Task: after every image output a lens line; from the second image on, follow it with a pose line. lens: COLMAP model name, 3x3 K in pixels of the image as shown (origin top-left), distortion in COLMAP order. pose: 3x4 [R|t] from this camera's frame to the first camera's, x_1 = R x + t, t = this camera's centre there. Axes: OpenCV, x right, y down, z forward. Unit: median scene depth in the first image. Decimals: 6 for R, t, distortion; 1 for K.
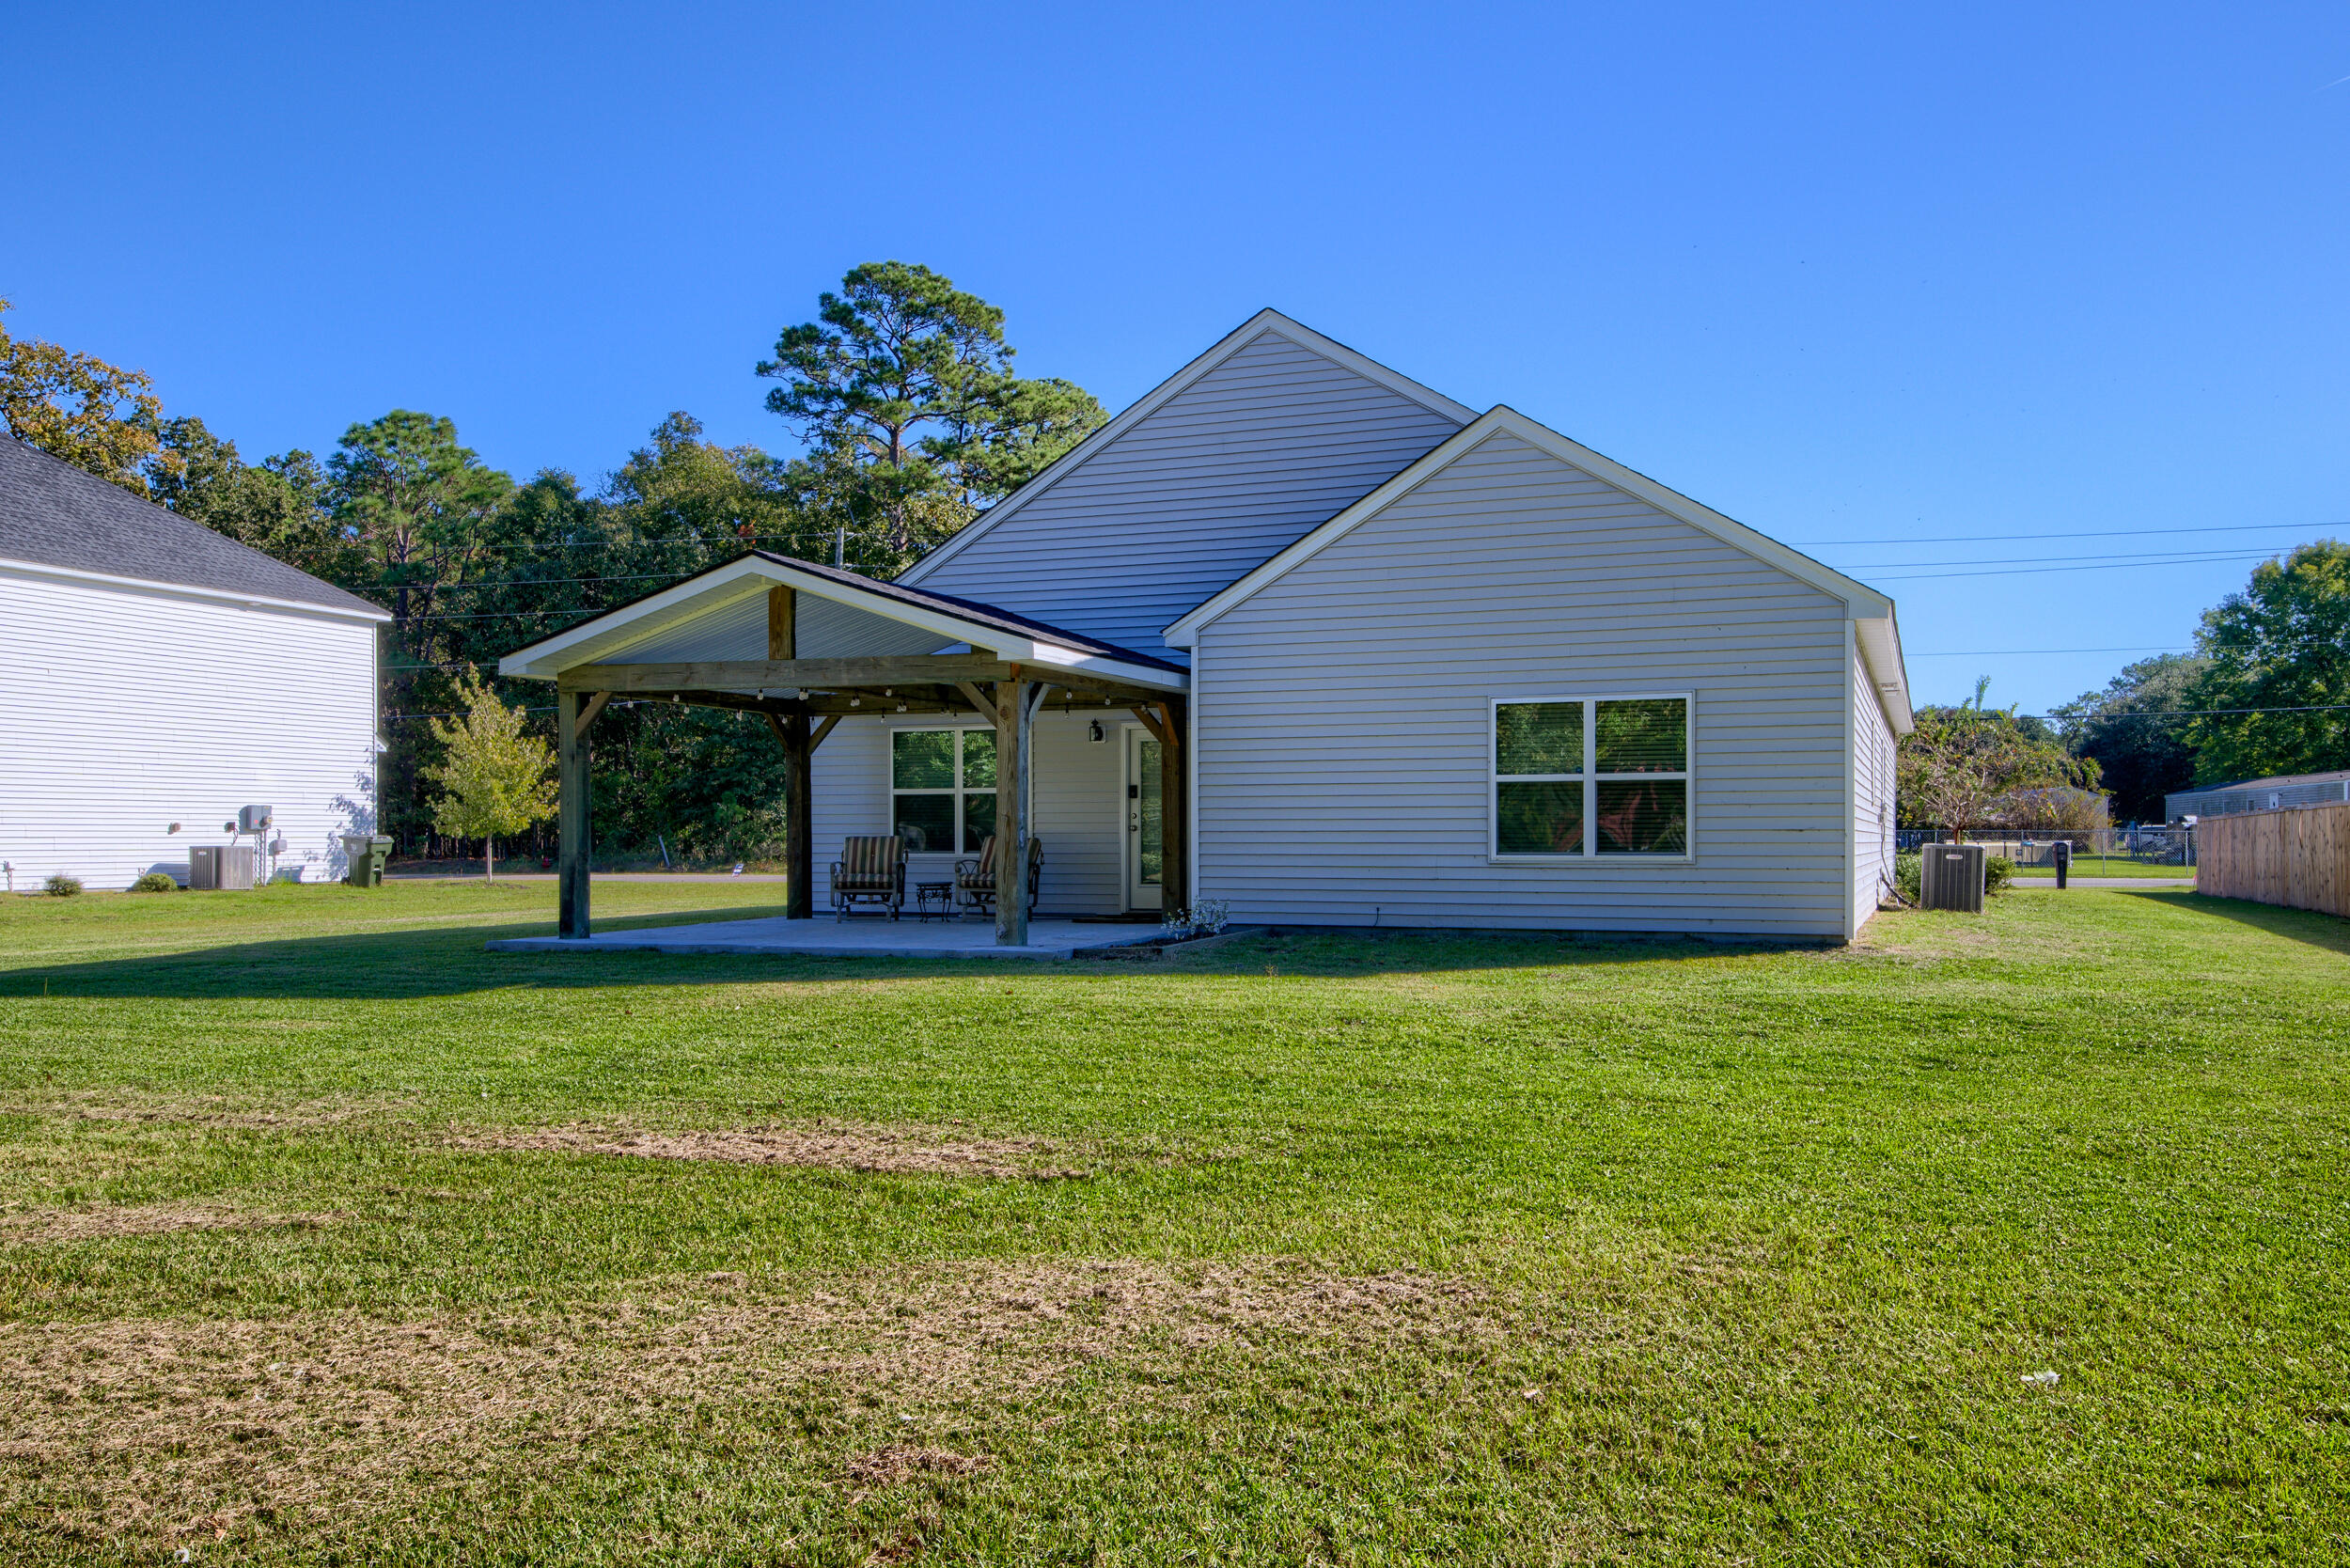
lens RADIAL K [[1993.9, 0, 1143.5], [0, 1993.9, 782.8], [0, 0, 1]] dist [0.069444, 0.010734]
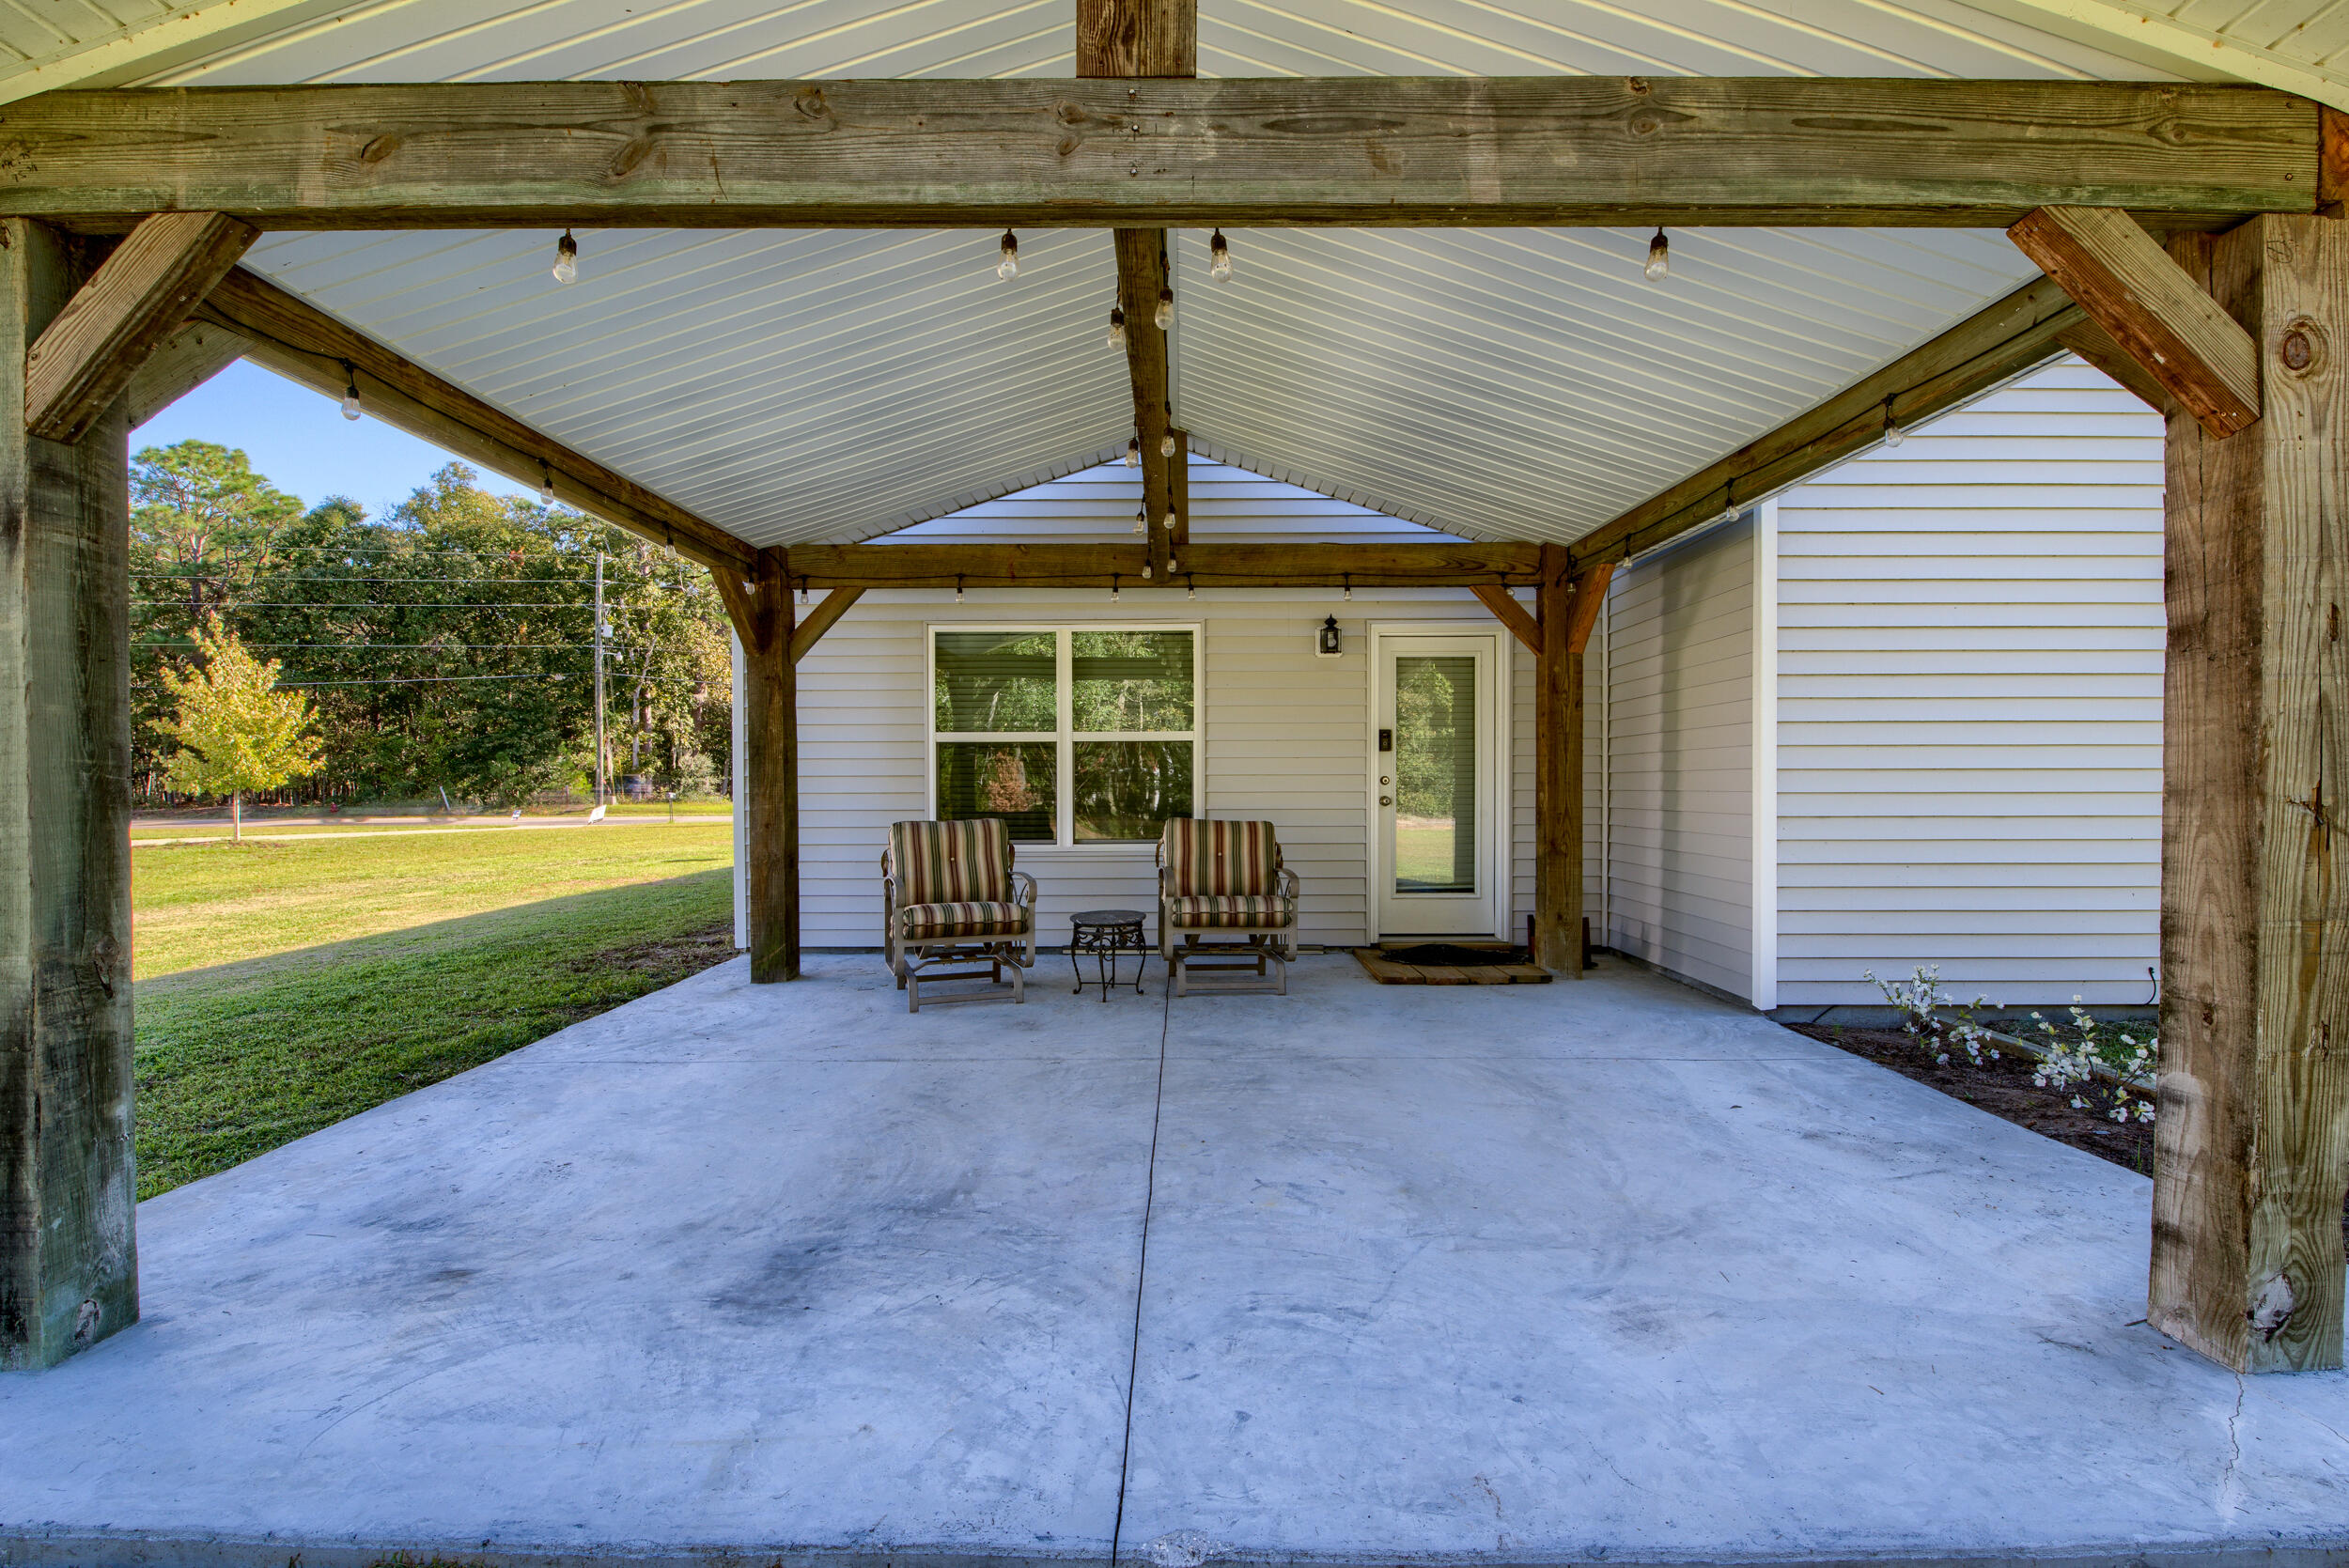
lens RADIAL K [[1038.2, 0, 1166.9], [0, 1038.2, 779.4], [0, 0, 1]] dist [-0.000463, -0.007800]
pose [[0.930256, -0.001252, 0.366910, -0.052461], [-0.008031, 0.999685, 0.023775, 0.002676], [-0.366824, -0.025063, 0.929953, 0.212914]]
